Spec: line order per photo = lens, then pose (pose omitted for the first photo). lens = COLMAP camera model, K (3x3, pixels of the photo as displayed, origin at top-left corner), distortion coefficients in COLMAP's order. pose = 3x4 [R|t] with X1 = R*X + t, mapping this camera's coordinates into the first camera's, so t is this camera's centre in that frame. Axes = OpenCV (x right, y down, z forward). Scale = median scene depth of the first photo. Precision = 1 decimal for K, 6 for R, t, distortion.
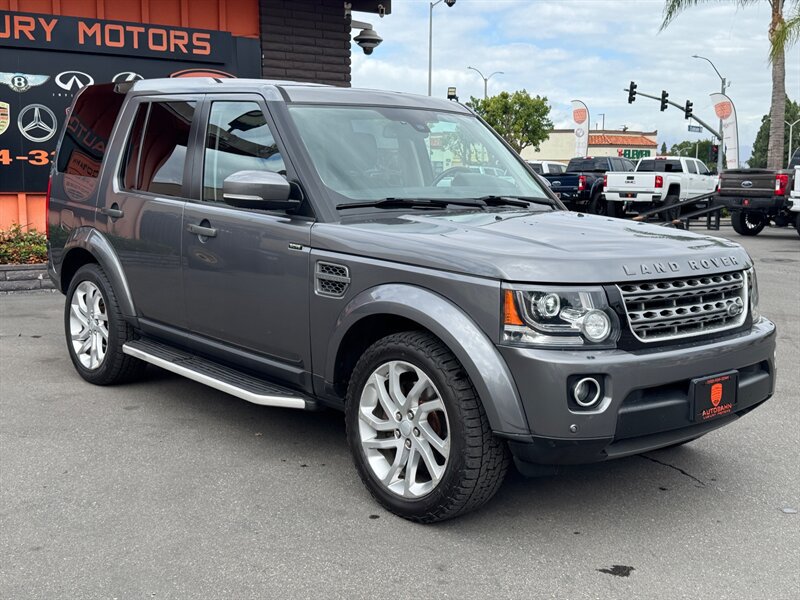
lens RADIAL K [[967.7, 0, 400.0], [0, 967.7, 300.0], [0, 0, 1]] dist [0.222328, -0.561724]
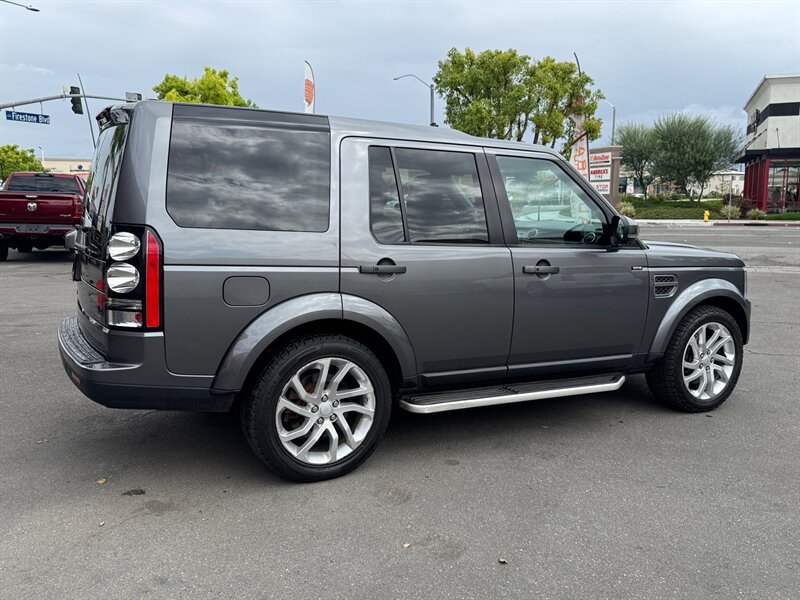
lens RADIAL K [[707.5, 0, 400.0], [0, 707.5, 300.0], [0, 0, 1]] dist [0.130095, -0.218478]
pose [[0.207602, -0.153027, 0.966170, -1.138945], [0.121869, 0.984039, 0.129671, -0.178262], [-0.970592, 0.090826, 0.222937, 1.055688]]
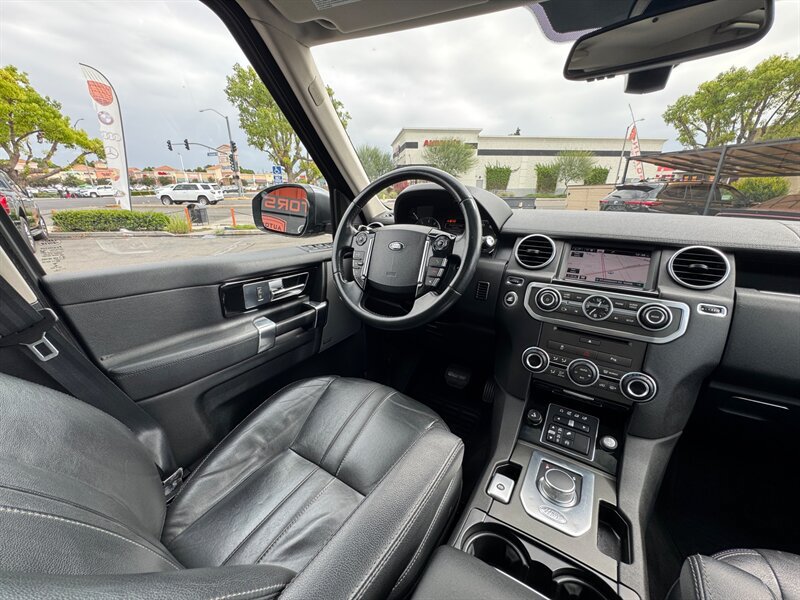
lens RADIAL K [[319.6, 0, 400.0], [0, 319.6, 300.0], [0, 0, 1]] dist [0.000208, -0.000235]
pose [[-0.274465, -0.329558, 0.903361, -0.108042], [0.116319, 0.921161, 0.371392, -0.160190], [-0.954536, 0.207012, -0.214492, 1.232065]]
